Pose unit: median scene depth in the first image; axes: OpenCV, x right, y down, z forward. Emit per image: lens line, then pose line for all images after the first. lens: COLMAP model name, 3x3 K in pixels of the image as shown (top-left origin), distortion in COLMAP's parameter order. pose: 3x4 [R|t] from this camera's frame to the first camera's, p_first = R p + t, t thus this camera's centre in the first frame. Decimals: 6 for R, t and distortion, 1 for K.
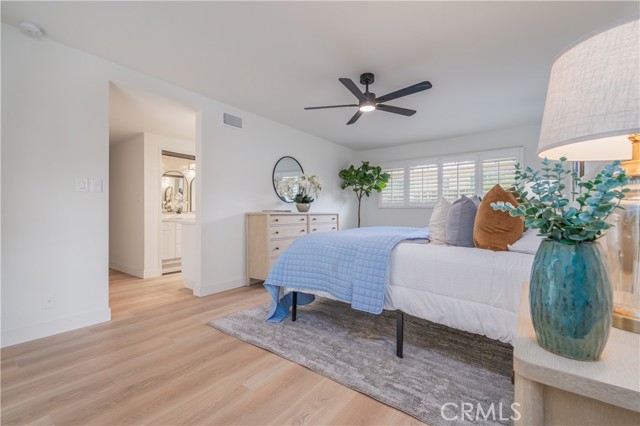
lens RADIAL K [[288.0, 0, 320.6], [0, 288.0, 215.5], [0, 0, 1]] dist [-0.000097, 0.001609]
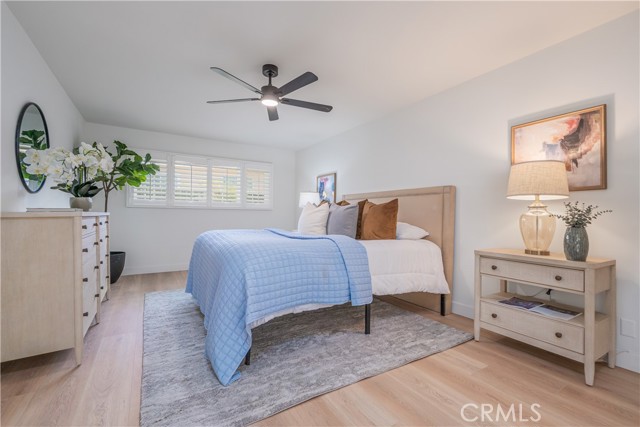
lens RADIAL K [[288.0, 0, 320.8], [0, 288.0, 213.6], [0, 0, 1]] dist [-0.000097, 0.001609]
pose [[0.341775, 0.007151, 0.939755, -0.838391], [-0.001974, 0.999974, -0.006892, -0.010813], [-0.939780, 0.000500, 0.341781, 0.679316]]
